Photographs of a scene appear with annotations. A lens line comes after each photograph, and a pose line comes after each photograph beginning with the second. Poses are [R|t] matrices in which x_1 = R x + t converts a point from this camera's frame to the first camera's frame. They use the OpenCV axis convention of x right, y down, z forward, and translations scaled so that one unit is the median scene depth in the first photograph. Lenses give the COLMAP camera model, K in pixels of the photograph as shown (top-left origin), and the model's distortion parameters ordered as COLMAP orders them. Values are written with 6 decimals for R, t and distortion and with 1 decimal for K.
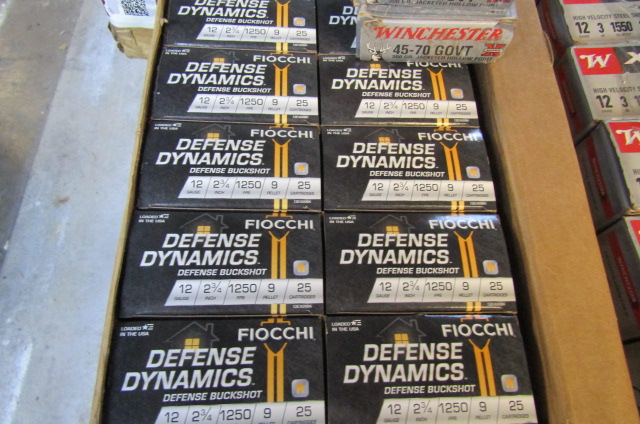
lens RADIAL K [[452.4, 0, 321.7], [0, 452.4, 214.1], [0, 0, 1]] dist [-0.008813, 0.002091]
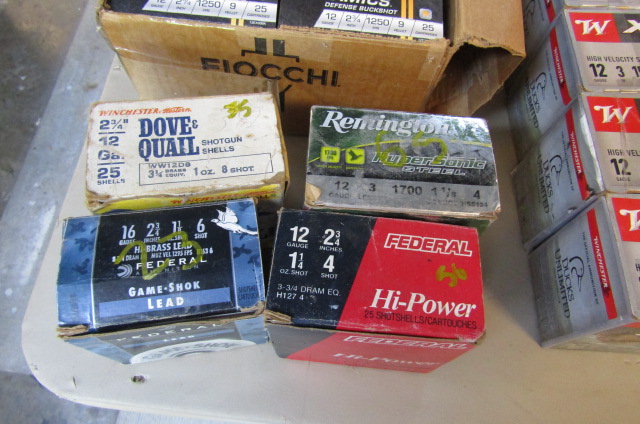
lens RADIAL K [[452.4, 0, 321.7], [0, 452.4, 214.1], [0, 0, 1]] dist [-0.008813, 0.002091]
pose [[0.994646, 0.093723, -0.043533, 0.174760], [-0.091960, 0.994924, 0.040871, 0.672820], [0.047142, -0.036649, 0.998216, -0.221647]]
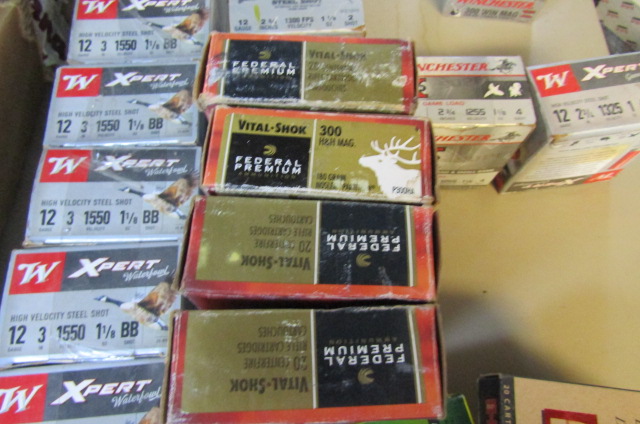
lens RADIAL K [[452.4, 0, 321.7], [0, 452.4, 214.1], [0, 0, 1]] dist [-0.008813, 0.002091]
pose [[0.999121, 0.008484, 0.041061, 1.185951], [-0.010482, 0.998759, 0.048692, -0.116712], [-0.040597, -0.049080, 0.997969, -0.009802]]
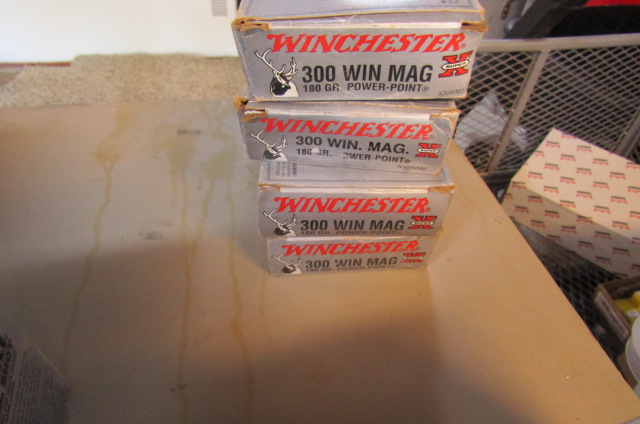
lens RADIAL K [[452.4, 0, 321.7], [0, 452.4, 214.1], [0, 0, 1]] dist [-0.008813, 0.002091]
pose [[0.978532, -0.096551, 0.182078, 1.624567], [0.157552, 0.919993, -0.358874, -0.525082], [-0.132861, 0.379857, 0.915454, 0.732367]]
